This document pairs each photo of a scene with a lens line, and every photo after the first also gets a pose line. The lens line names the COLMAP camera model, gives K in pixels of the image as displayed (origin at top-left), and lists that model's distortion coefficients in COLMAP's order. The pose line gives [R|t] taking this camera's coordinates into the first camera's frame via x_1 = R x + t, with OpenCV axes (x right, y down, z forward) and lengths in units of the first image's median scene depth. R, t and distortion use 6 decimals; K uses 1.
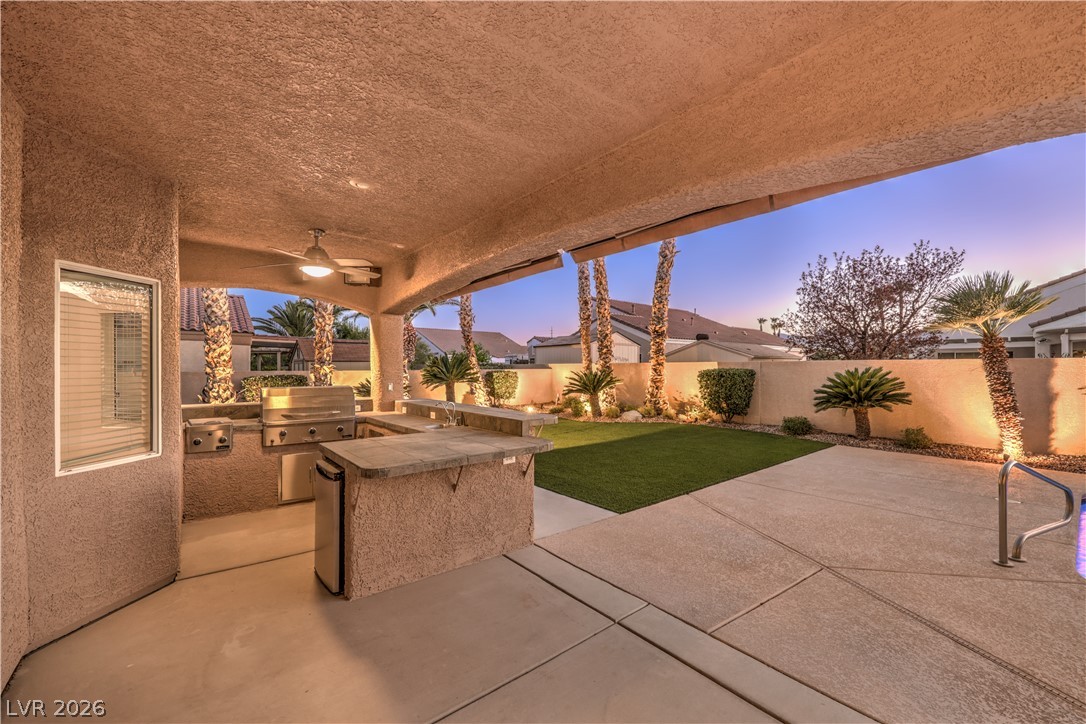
lens RADIAL K [[437.5, 0, 548.1], [0, 437.5, 371.2], [0, 0, 1]] dist [-0.000084, -0.000038]
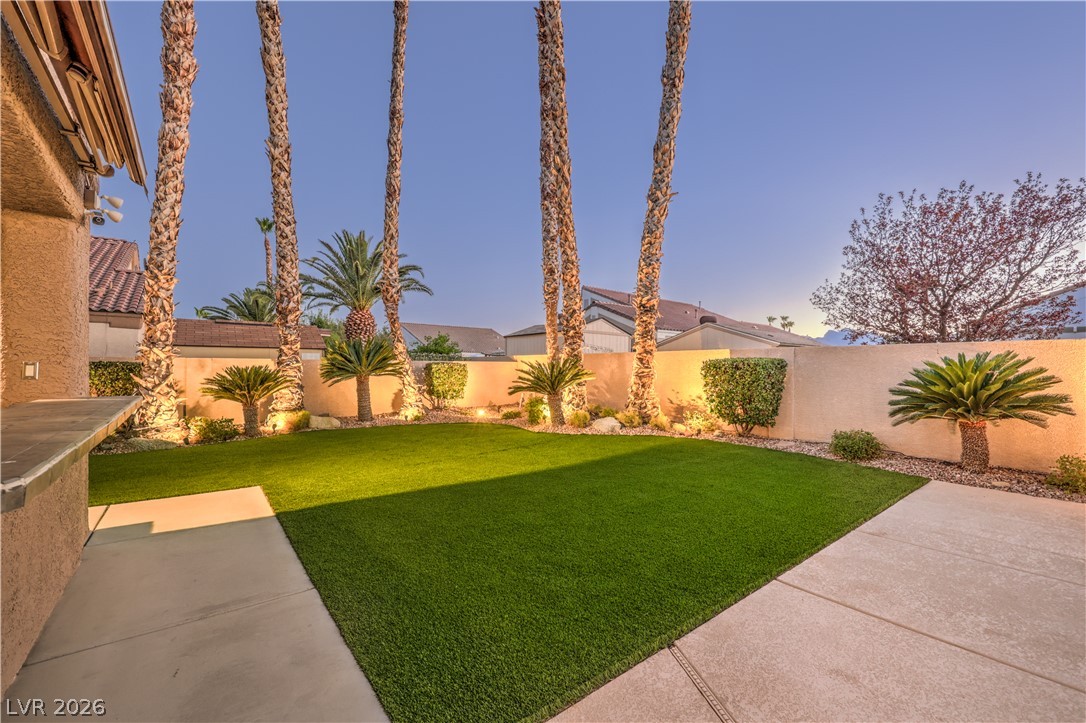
lens RADIAL K [[442.3, 0, 542.0], [0, 442.3, 365.4], [0, 0, 1]] dist [-0.001316, -0.000264]
pose [[0.999786, 0.008080, -0.019069, 0.104525], [-0.008343, 0.999870, -0.013765, 0.018163], [0.018956, 0.013921, 0.999723, 0.299519]]
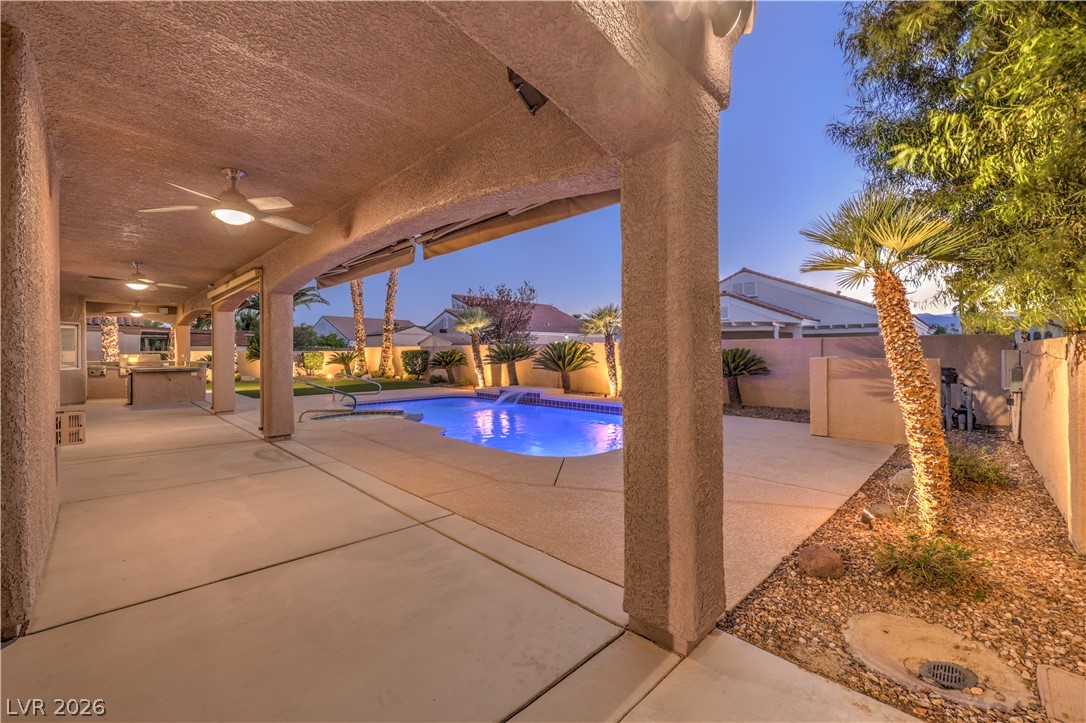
lens RADIAL K [[446.9, 0, 546.7], [0, 446.9, 355.5], [0, 0, 1]] dist [-0.000635, -0.000047]
pose [[0.995133, 0.000759, 0.098541, 0.761730], [-0.000465, 0.999995, -0.003009, 0.022303], [-0.098543, 0.002948, 0.995128, -0.898425]]
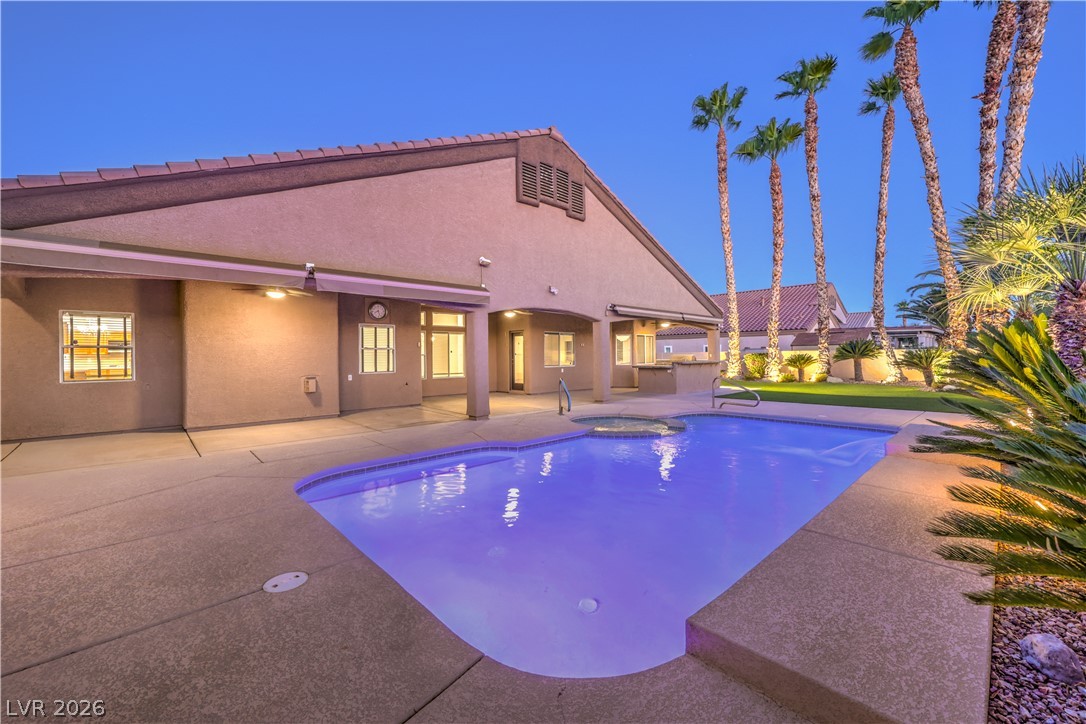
lens RADIAL K [[434.6, 0, 545.4], [0, 434.6, 357.0], [0, 0, 1]] dist [-0.000337, -0.000161]
pose [[0.069026, 0.006461, -0.997594, 1.301591], [0.000785, 0.999978, 0.006530, 0.012679], [0.997615, -0.001234, 0.069019, -0.143504]]
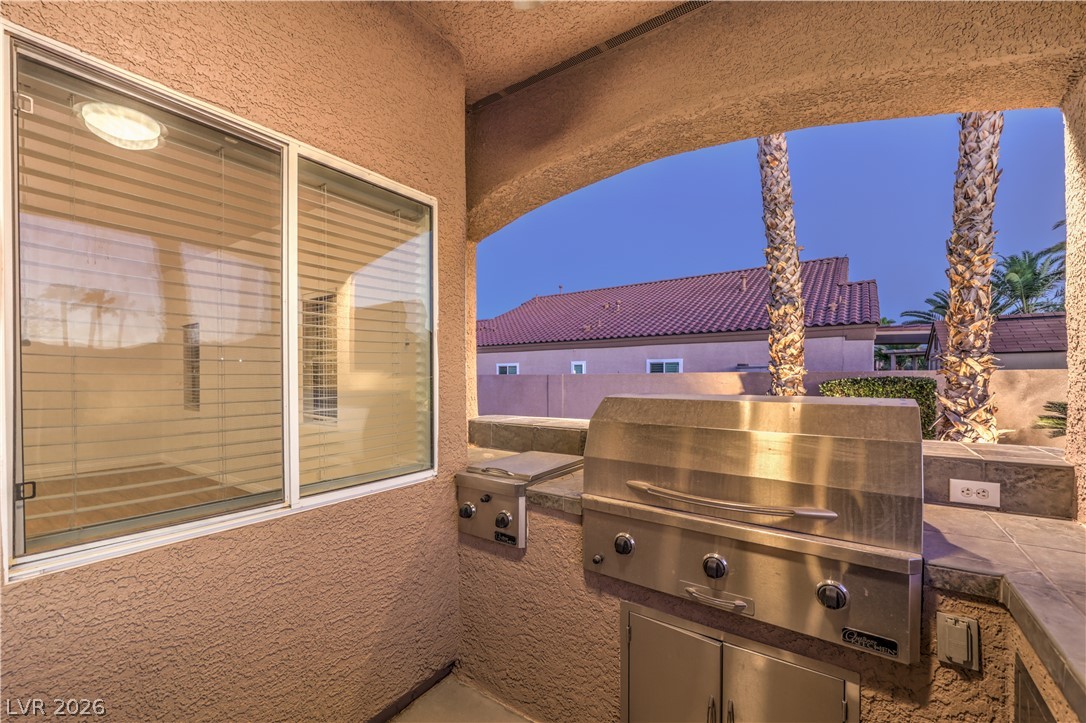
lens RADIAL K [[443.2, 0, 543.2], [0, 443.2, 379.2], [0, 0, 1]] dist [0.000216, -0.000031]
pose [[0.259203, 0.006018, -0.965804, -0.140197], [-0.005174, 0.999975, 0.004843, 0.011004], [0.965809, 0.003741, 0.259228, 0.377542]]
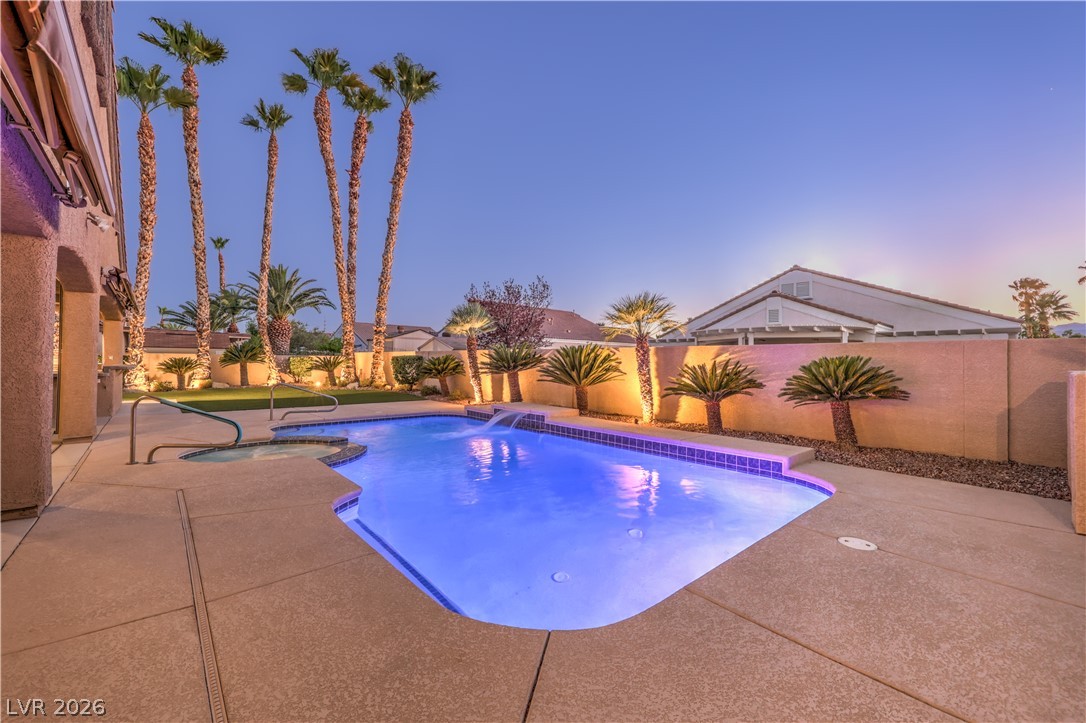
lens RADIAL K [[434.6, 0, 545.4], [0, 434.6, 356.5], [0, 0, 1]] dist [-0.000337, -0.000161]
pose [[0.999015, 0.015567, 0.041565, 0.824346], [-0.014692, 0.999666, -0.021258, 0.023126], [-0.041882, 0.020626, 0.998910, -0.559166]]
